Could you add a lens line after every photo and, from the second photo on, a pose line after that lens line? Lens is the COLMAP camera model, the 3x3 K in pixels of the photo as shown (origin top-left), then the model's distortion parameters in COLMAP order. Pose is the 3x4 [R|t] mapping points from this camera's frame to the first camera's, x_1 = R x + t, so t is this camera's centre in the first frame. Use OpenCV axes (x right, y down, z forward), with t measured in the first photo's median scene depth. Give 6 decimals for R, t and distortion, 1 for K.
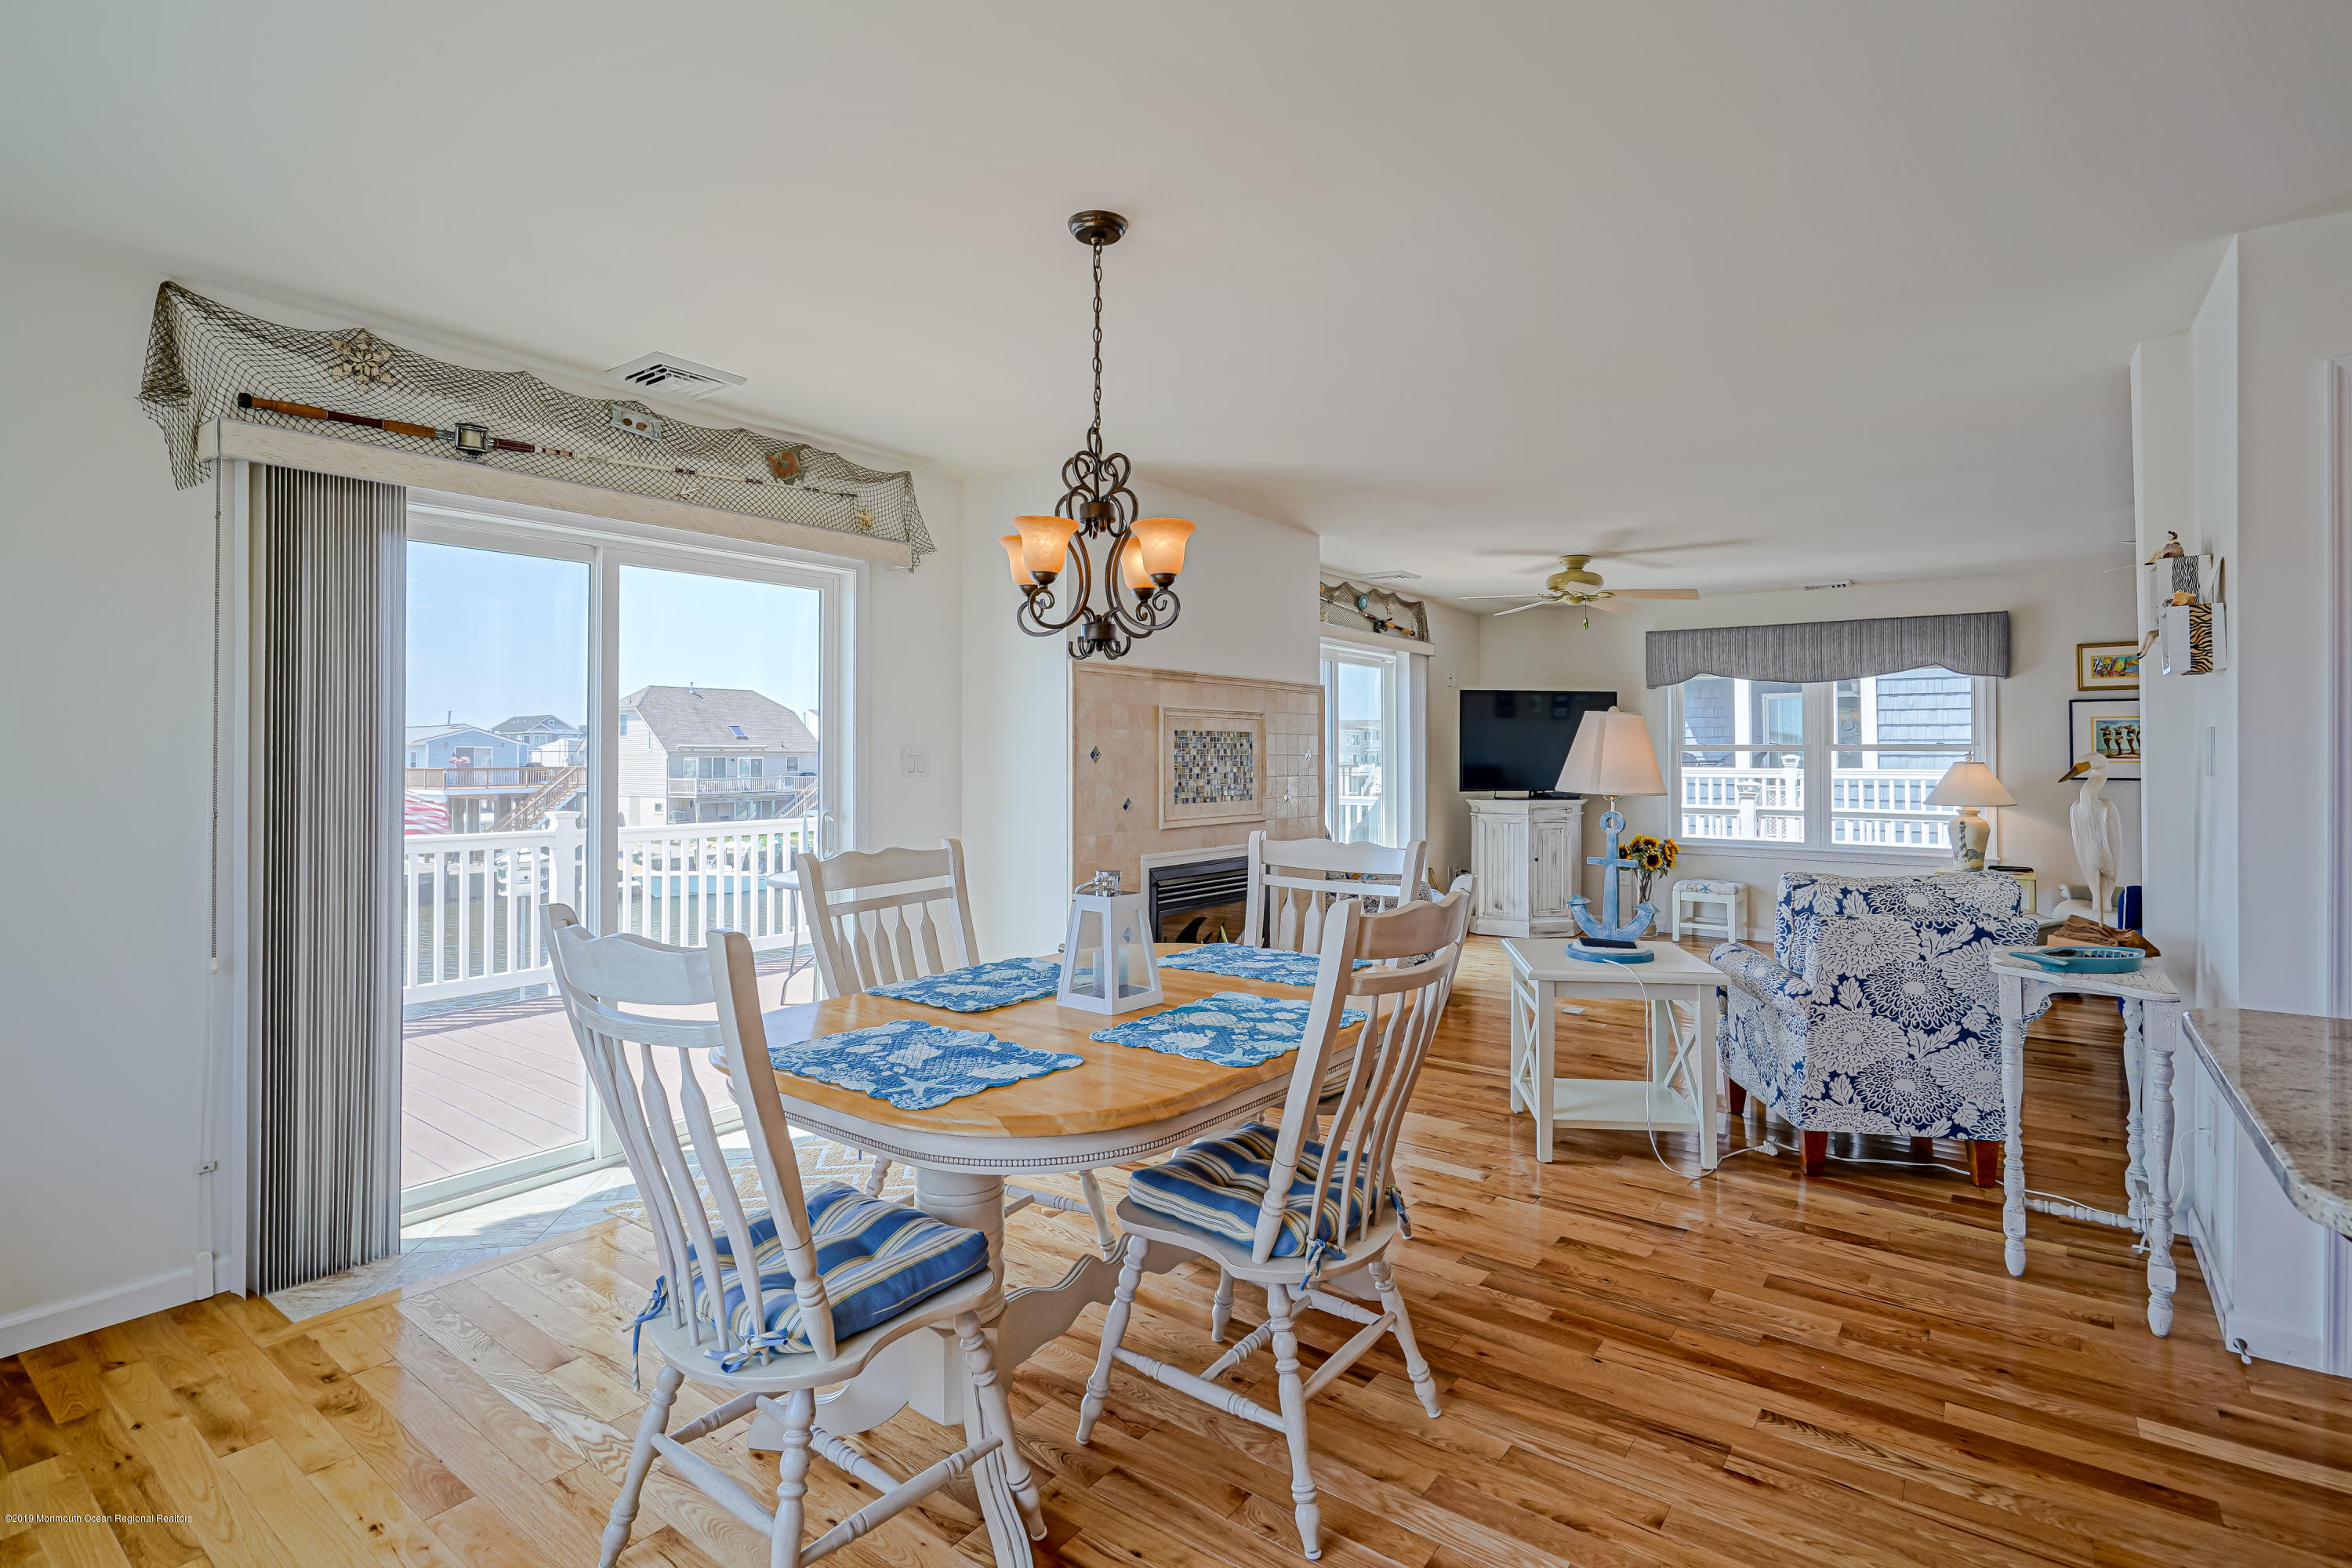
lens RADIAL K [[1187.2, 0, 1181.7], [0, 1187.2, 739.1], [0, 0, 1]] dist [-0.023018, 0.001078]
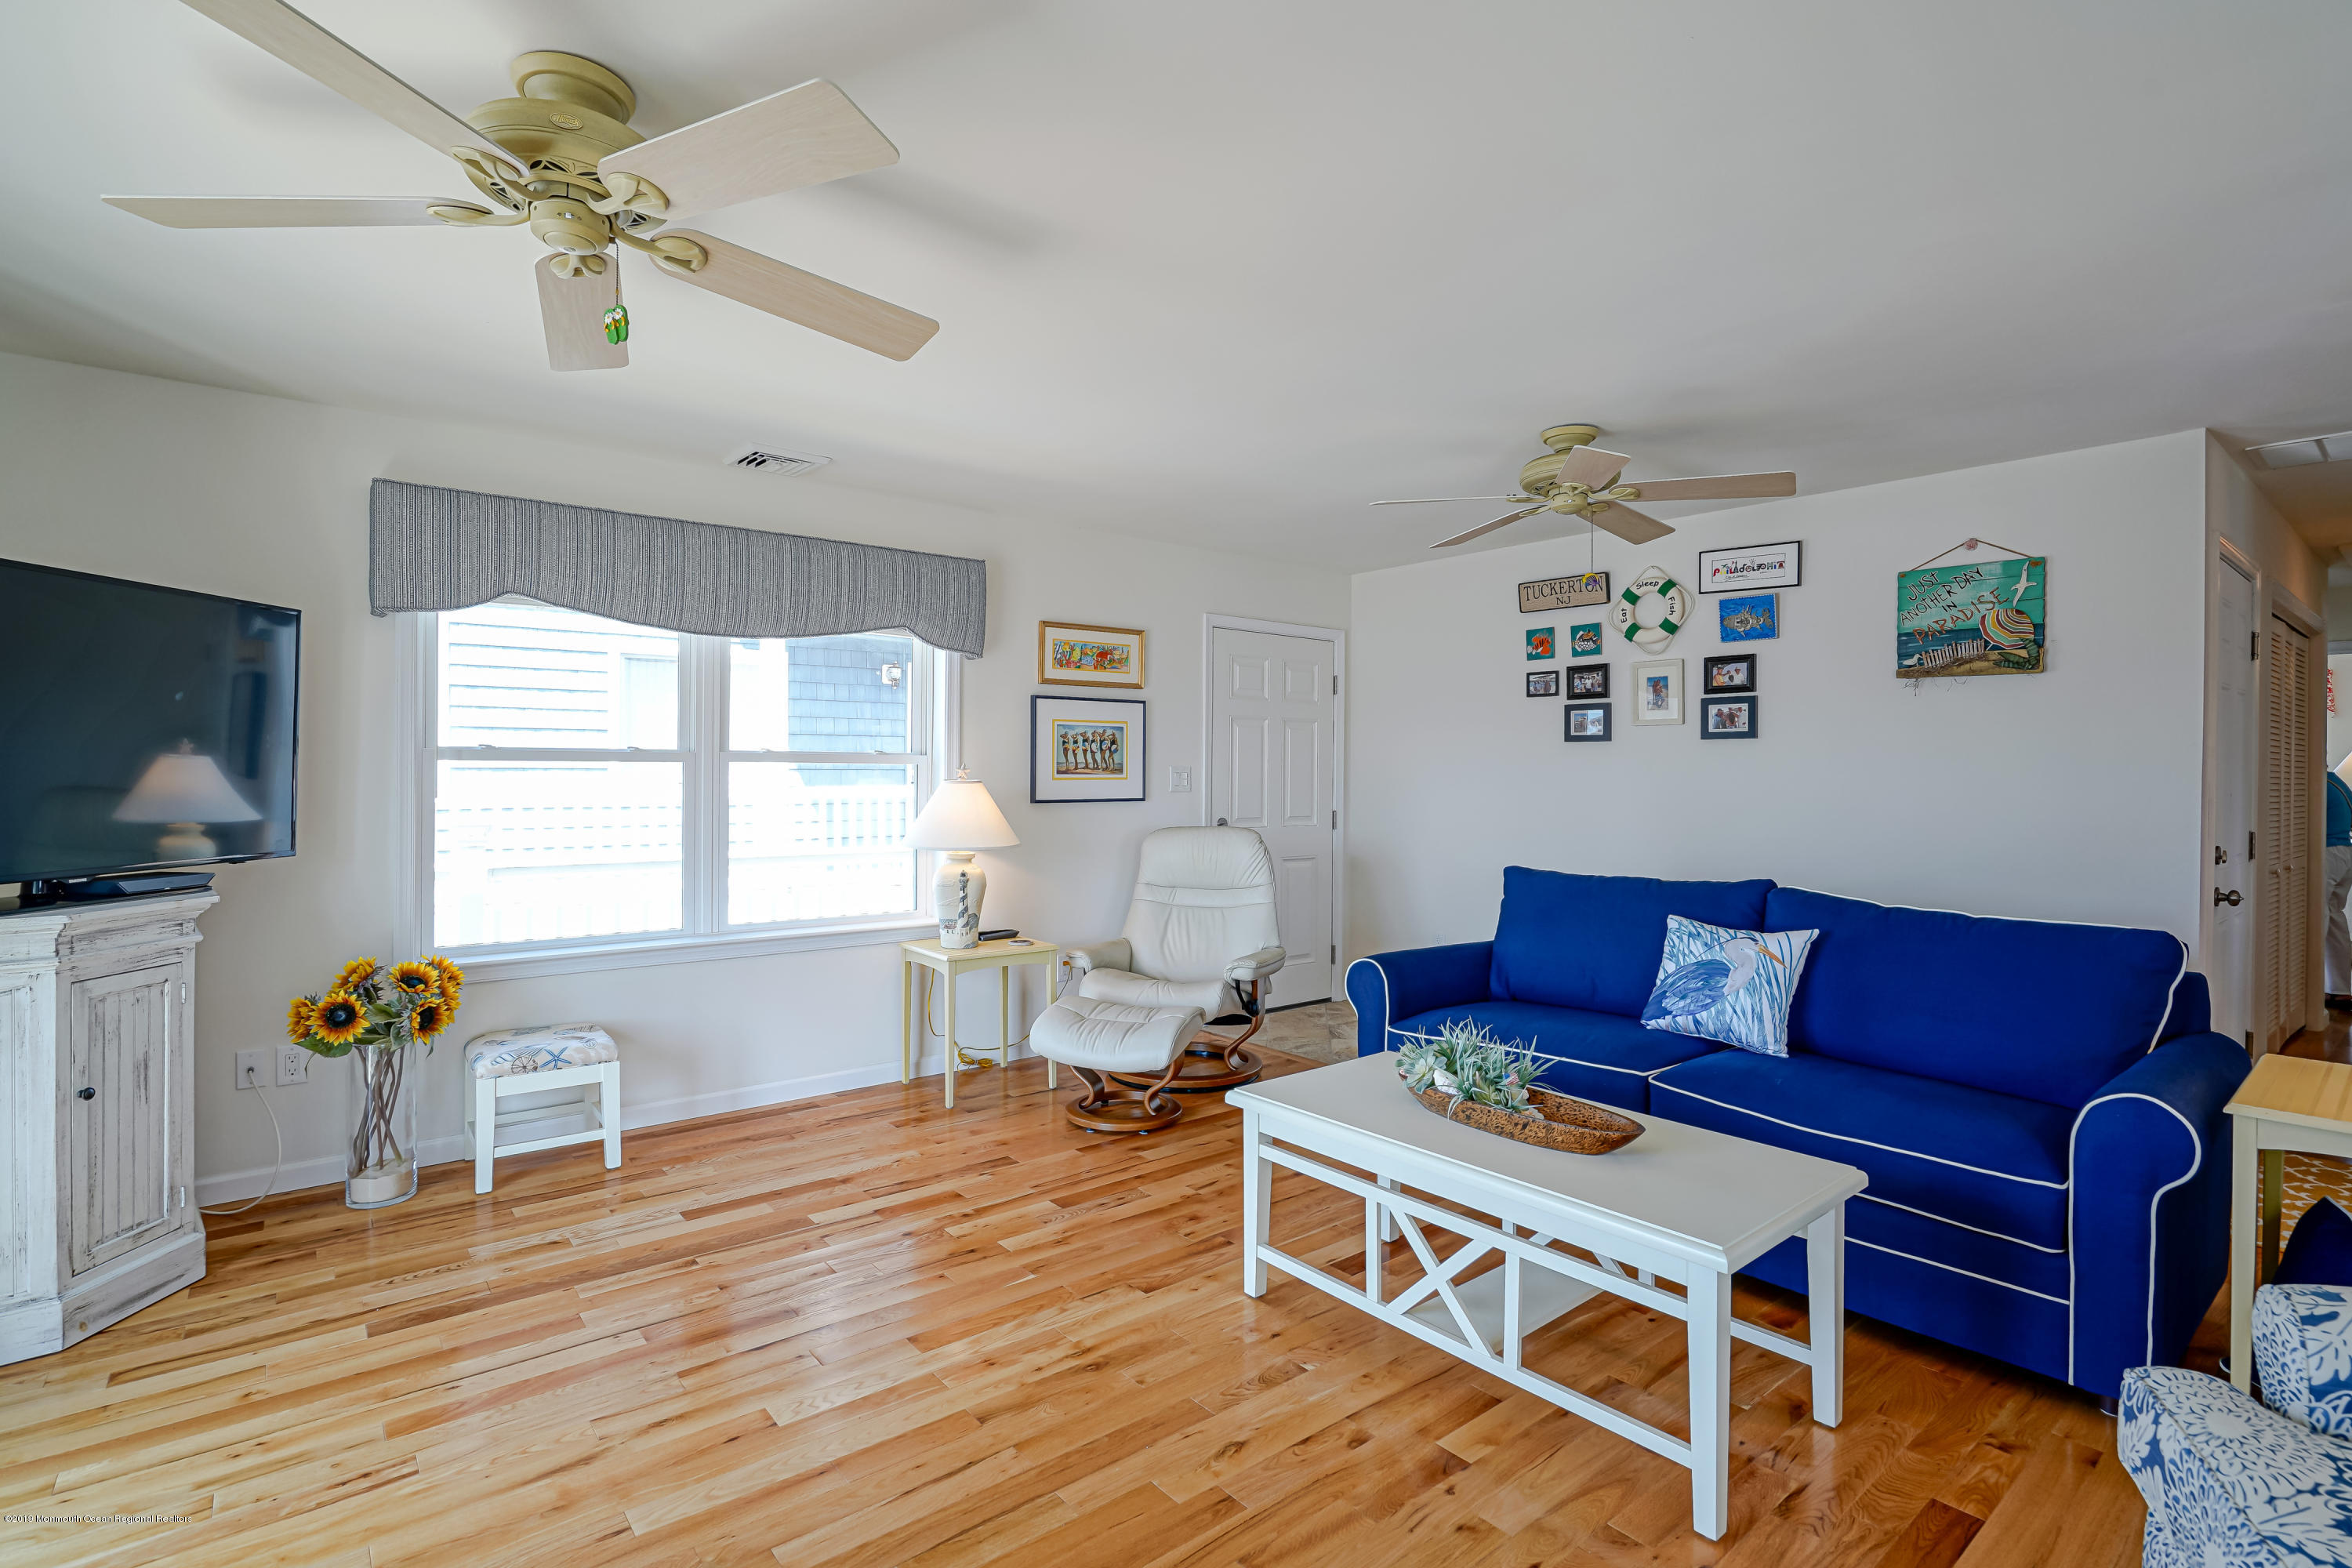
lens RADIAL K [[1144.2, 0, 1159.1], [0, 1144.2, 777.5], [0, 0, 1]] dist [-0.003291, 0.001841]
pose [[0.294223, -0.007475, 0.955708, 0.101373], [-0.015915, 0.999792, 0.012719, 0.008265], [-0.955604, -0.018952, 0.294043, 0.716527]]
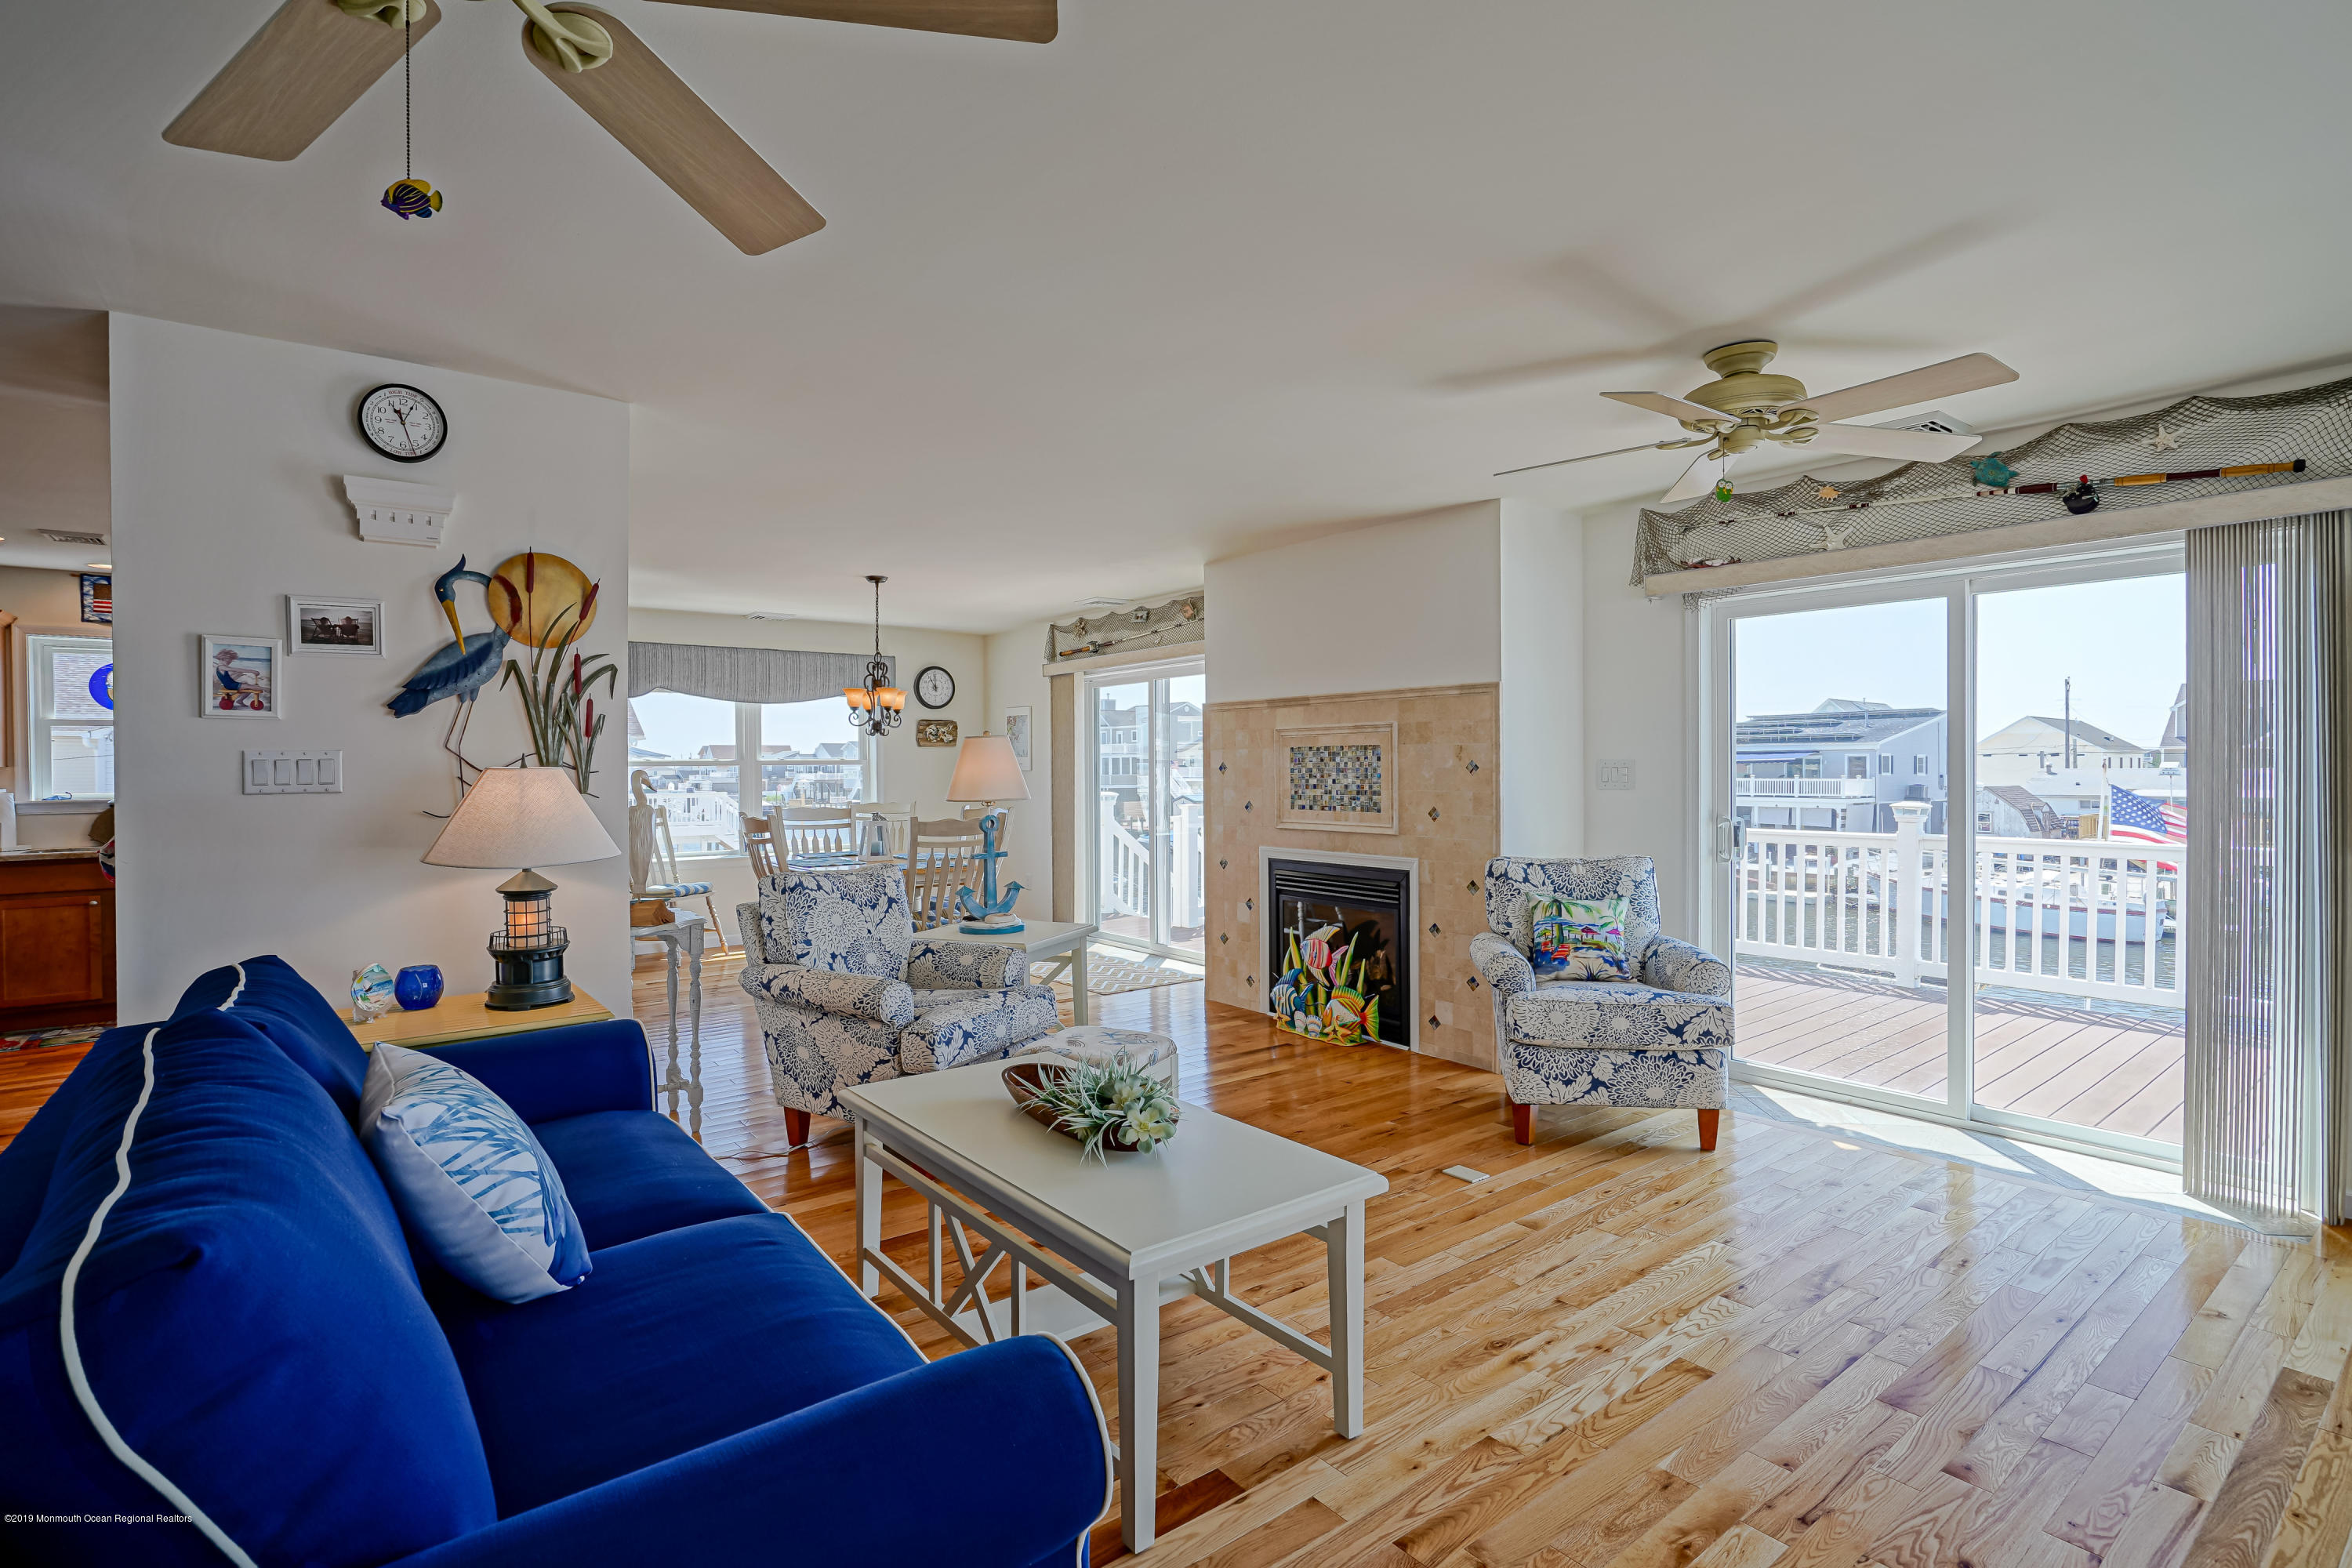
lens RADIAL K [[1144.2, 0, 1159.1], [0, 1144.2, 777.5], [0, 0, 1]] dist [-0.003291, 0.001841]
pose [[-0.306203, 0.008242, -0.951931, 0.780069], [0.017975, 0.999834, 0.002875, 0.011625], [0.951797, -0.016230, -0.306300, 0.843042]]
